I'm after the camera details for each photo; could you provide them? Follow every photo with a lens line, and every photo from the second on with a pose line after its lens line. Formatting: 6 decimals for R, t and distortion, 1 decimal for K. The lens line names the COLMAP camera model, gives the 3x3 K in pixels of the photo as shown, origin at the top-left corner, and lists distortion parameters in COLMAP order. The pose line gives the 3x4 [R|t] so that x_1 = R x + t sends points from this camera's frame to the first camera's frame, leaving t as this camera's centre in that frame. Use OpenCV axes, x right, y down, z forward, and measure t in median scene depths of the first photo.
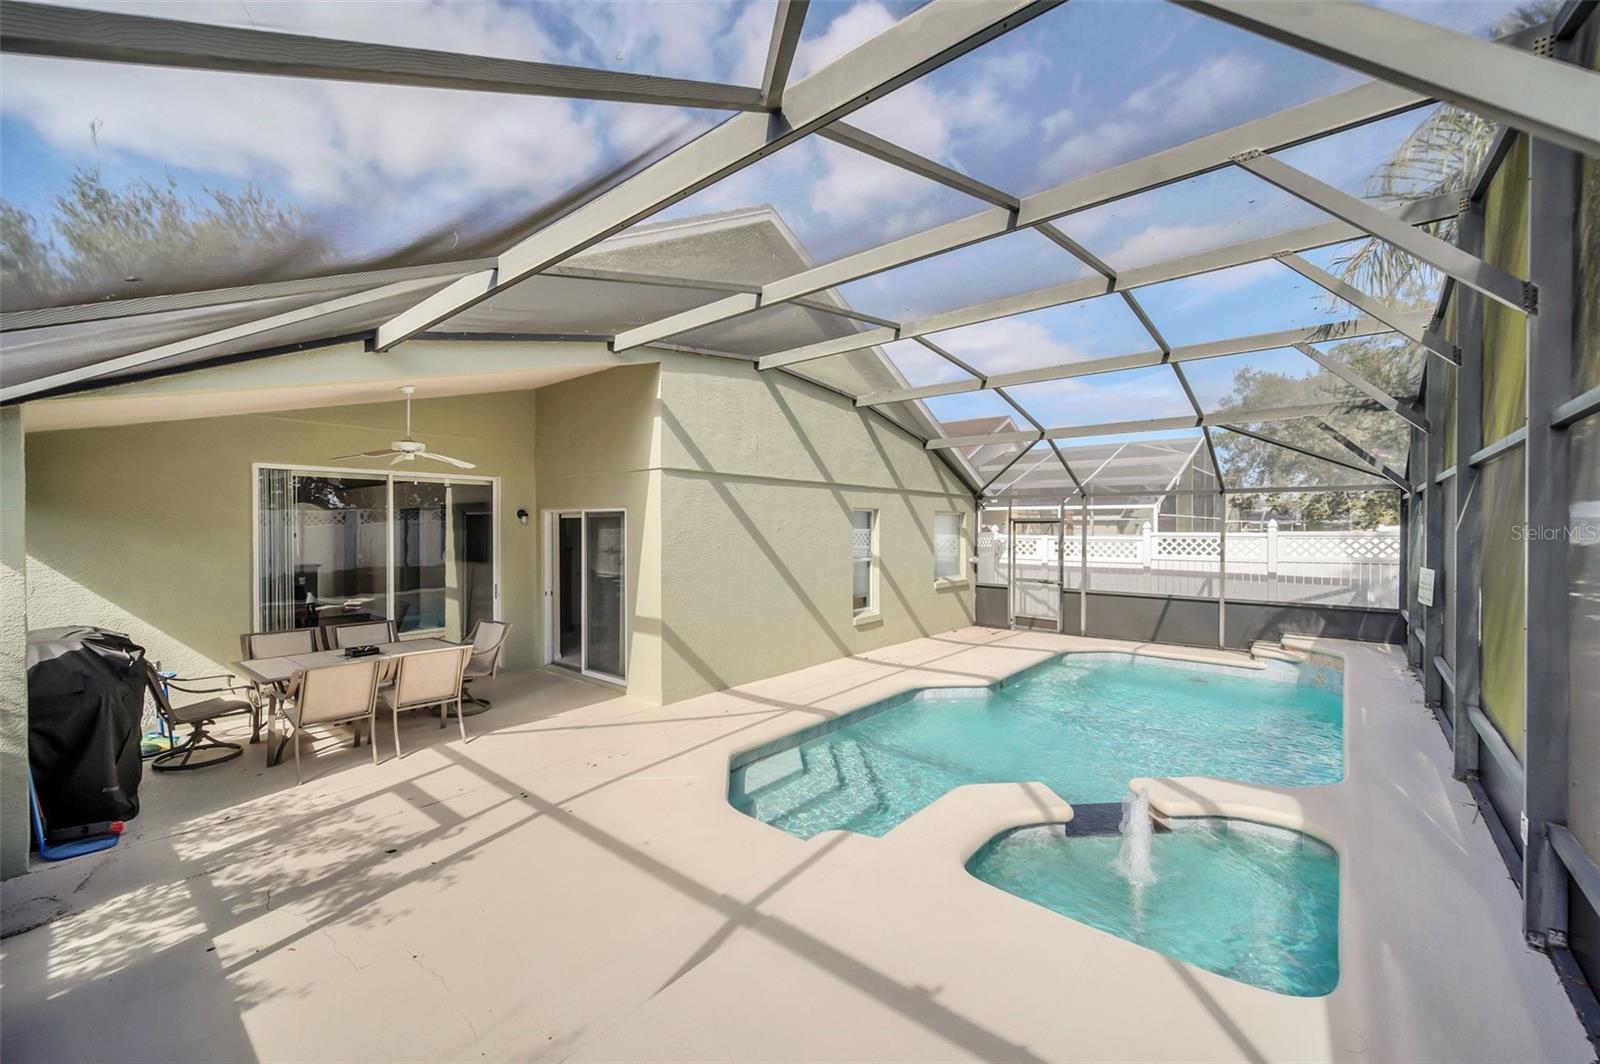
lens RADIAL K [[640.7, 0, 790.7], [0, 640.7, 528.9], [0, 0, 1]] dist [0.001153, 0.000218]
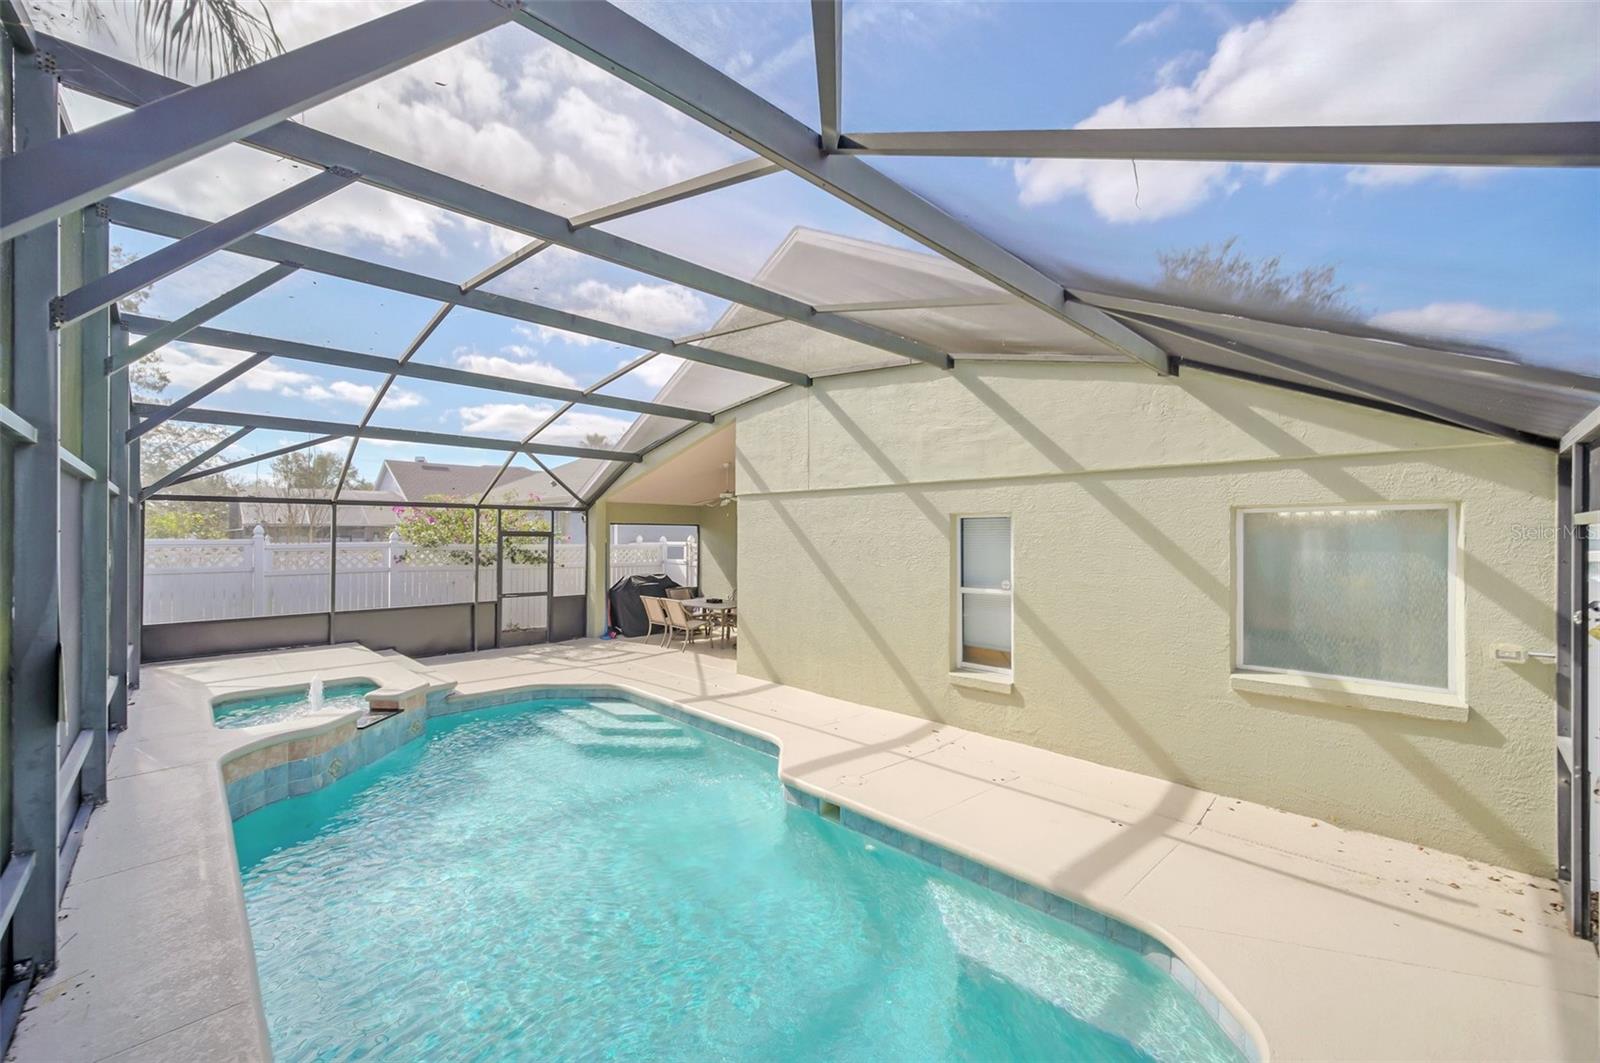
lens RADIAL K [[635.2, 0, 801.2], [0, 635.2, 534.4], [0, 0, 1]] dist [-0.000259, 0.000453]
pose [[-0.086186, -0.006022, -0.996261, 0.943360], [-0.004860, 0.999972, -0.005624, -0.006235], [0.996267, 0.004357, -0.086213, 1.058768]]
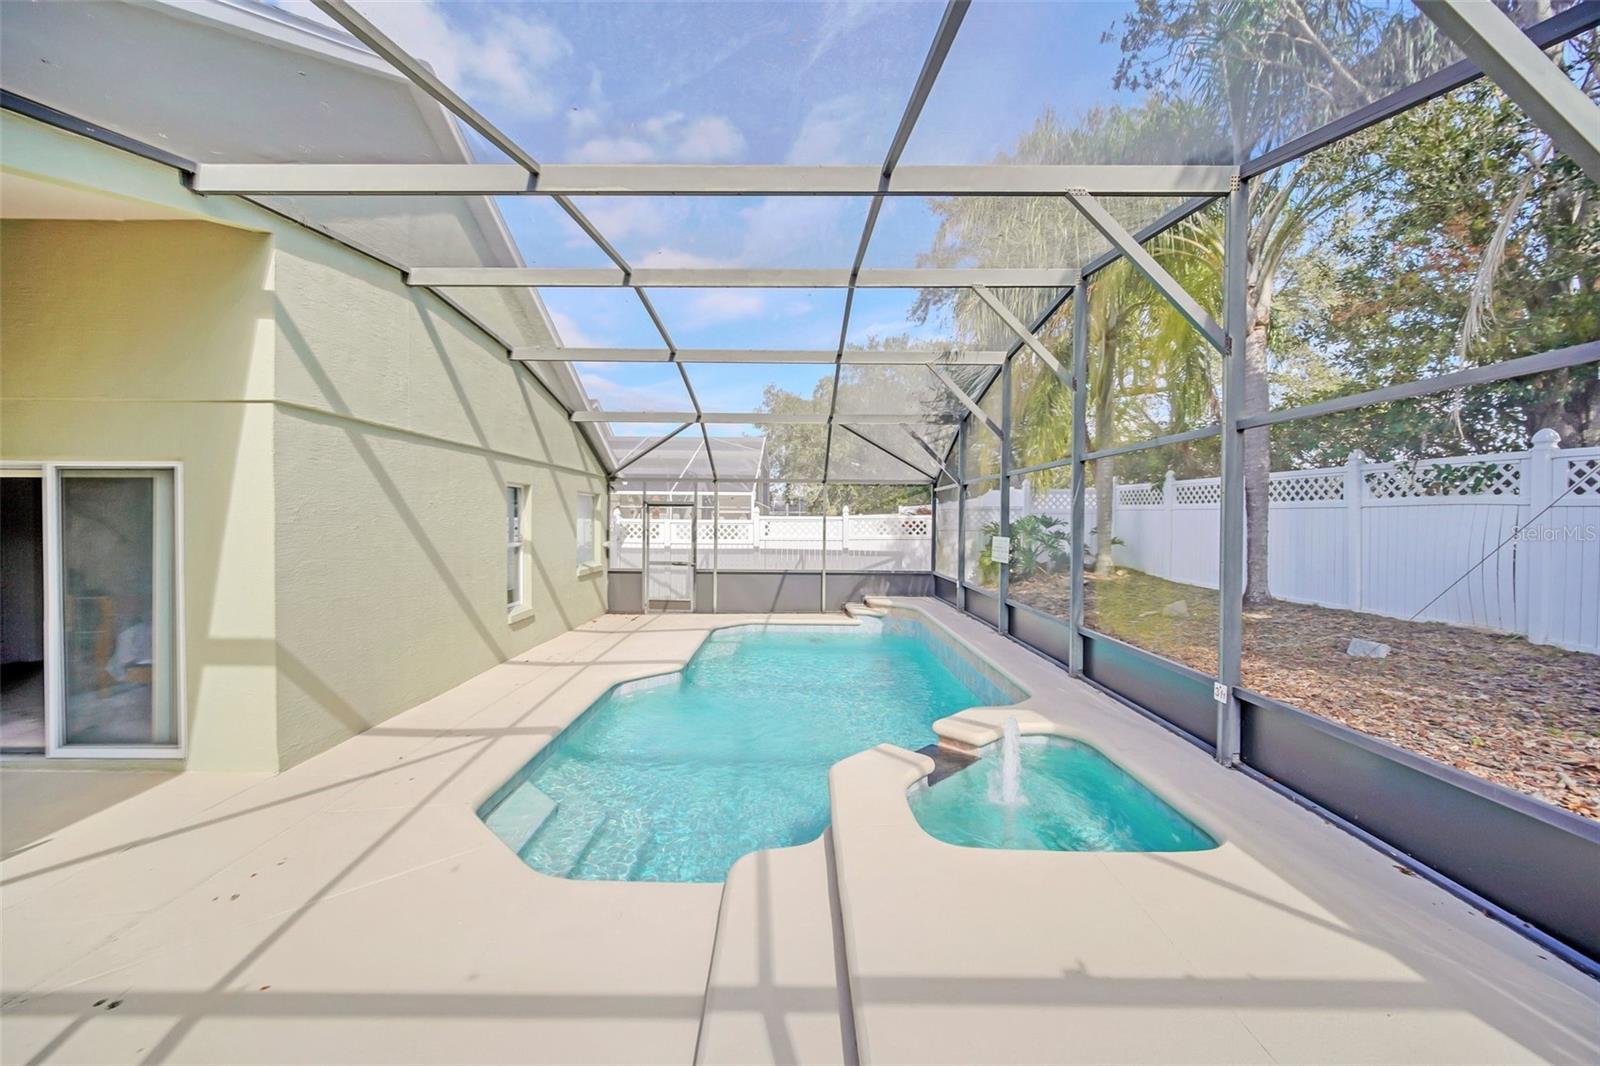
lens RADIAL K [[644.5, 0, 791.8], [0, 644.5, 532.4], [0, 0, 1]] dist [-0.001492, 0.000263]
pose [[0.760126, -0.009913, 0.649700, -0.192265], [-0.003817, 0.999798, 0.019721, 0.017207], [-0.649764, -0.017471, 0.759935, 0.154147]]
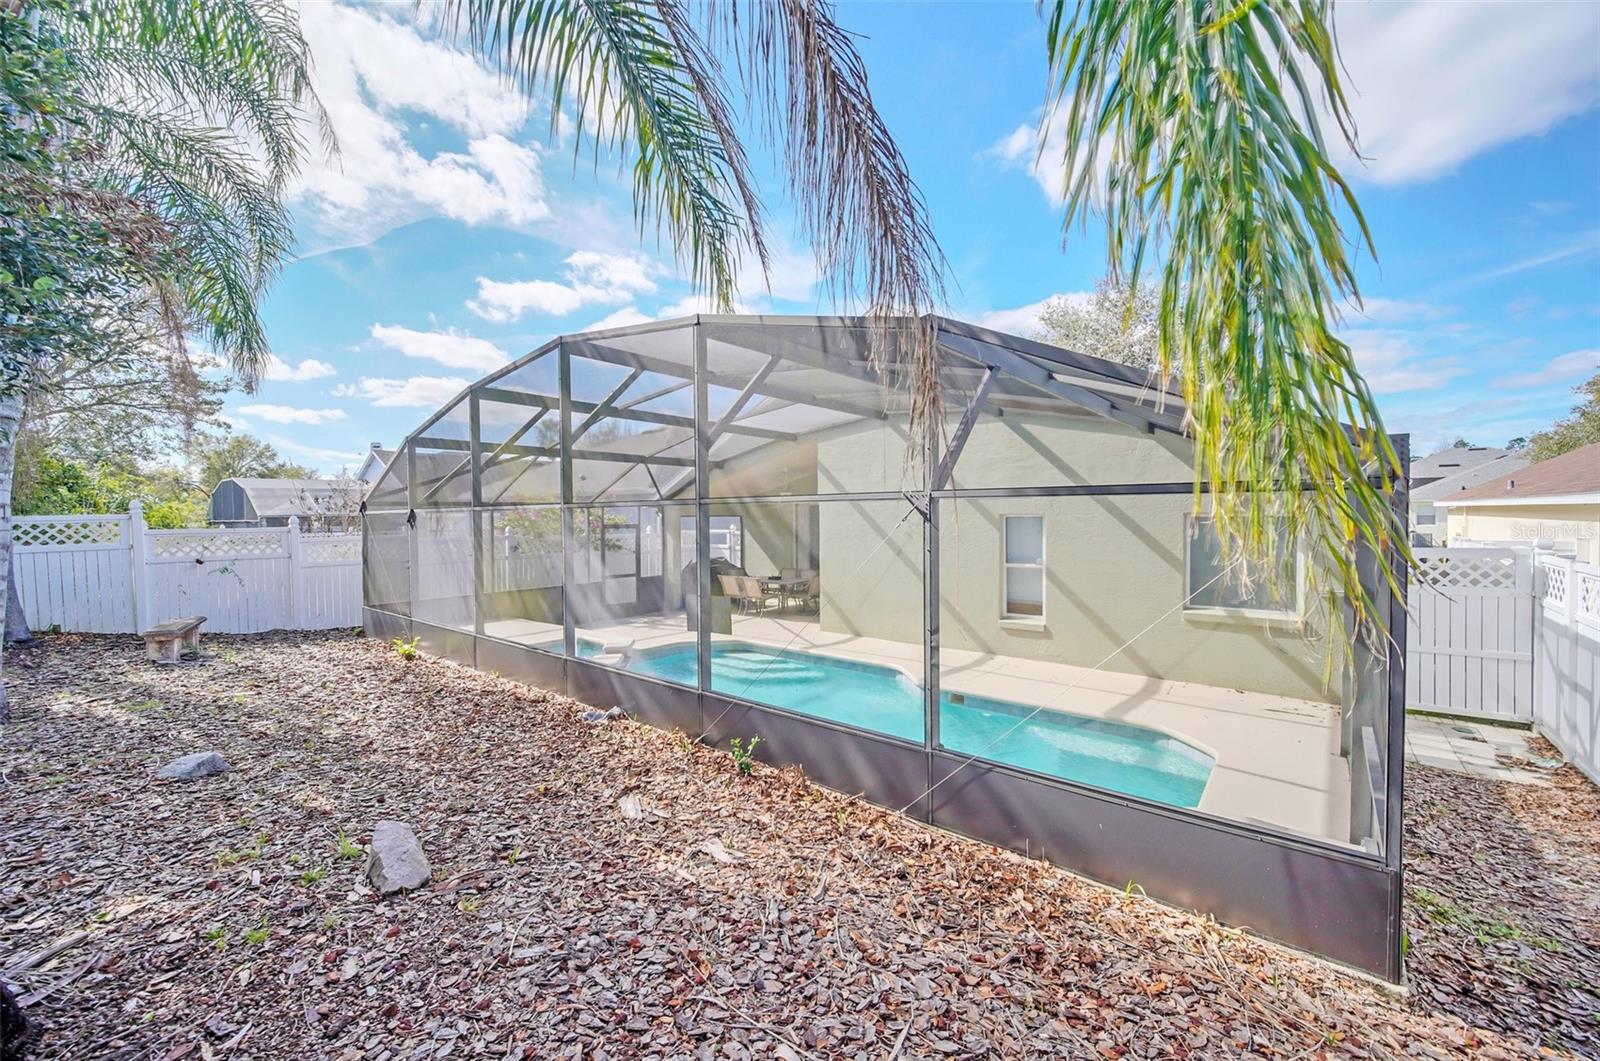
lens RADIAL K [[644.5, 0, 791.8], [0, 644.5, 529.9], [0, 0, 1]] dist [-0.001492, 0.000263]
pose [[0.020280, 0.019494, -0.999604, 1.338697], [0.004375, 0.999799, 0.019587, -0.033924], [0.999785, -0.004771, 0.020191, 0.756872]]
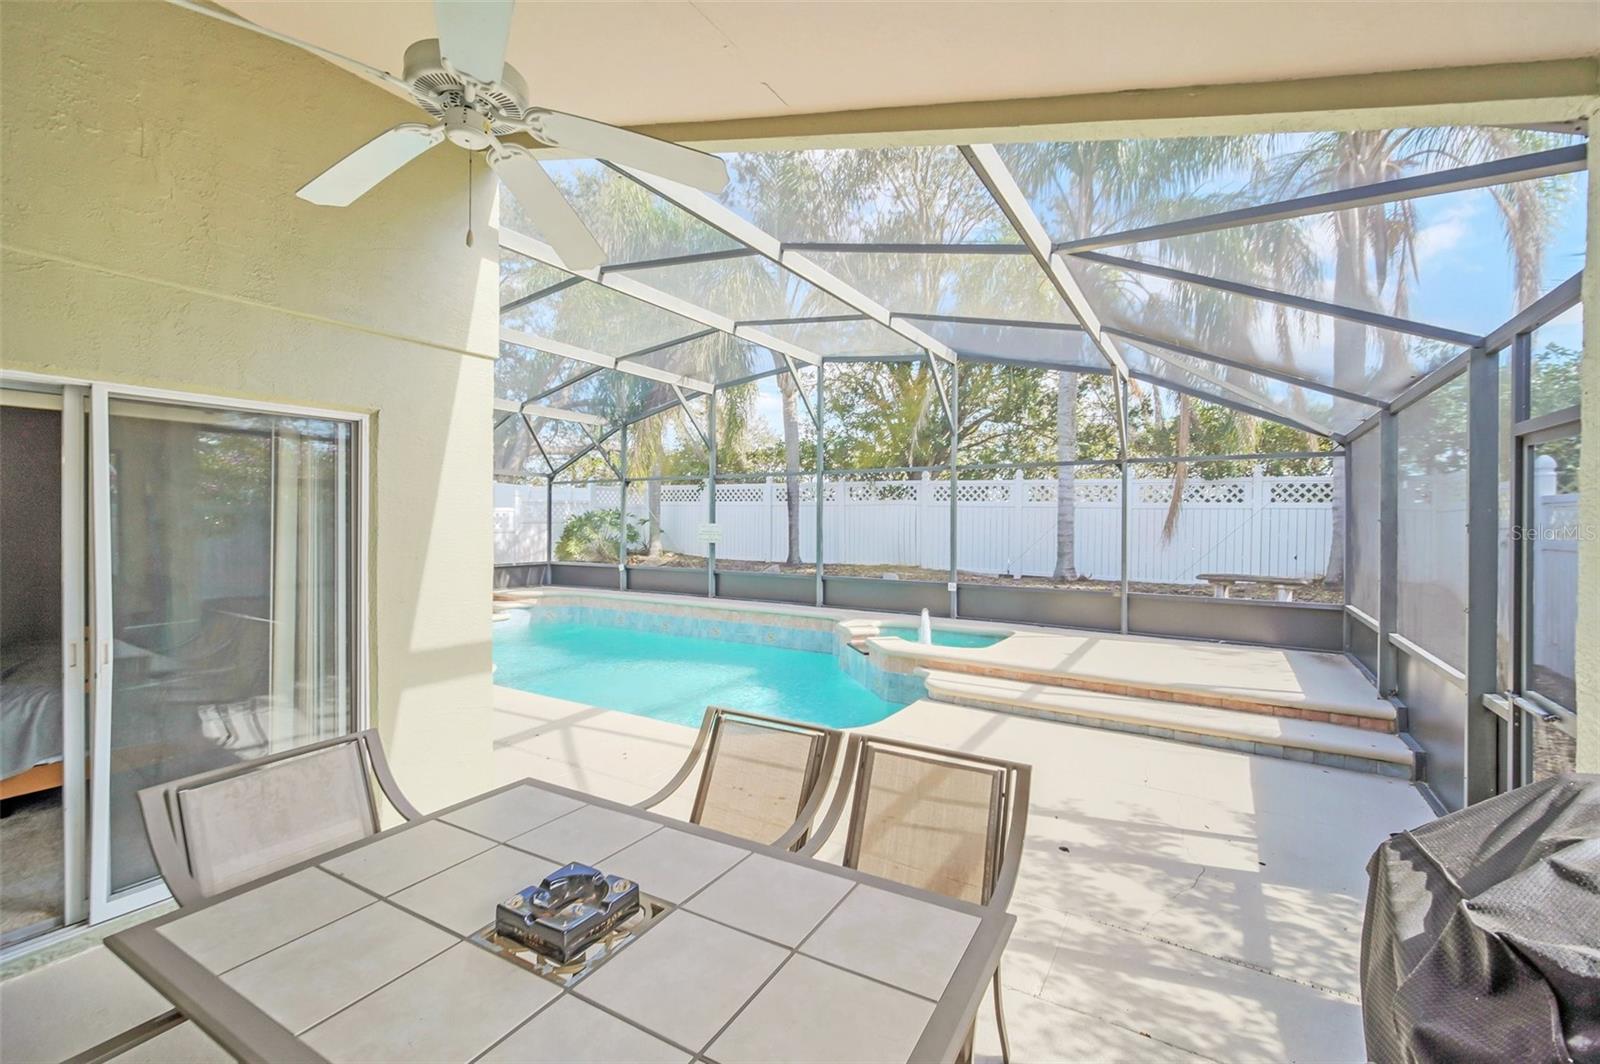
lens RADIAL K [[672.3, 0, 820.2], [0, 672.3, 522.6], [0, 0, 1]] dist [0.001407, -0.000023]
pose [[-0.171983, -0.004546, 0.985089, -0.689867], [-0.001309, 0.999990, 0.004387, 0.033670], [-0.985099, -0.000535, -0.171987, 0.705314]]
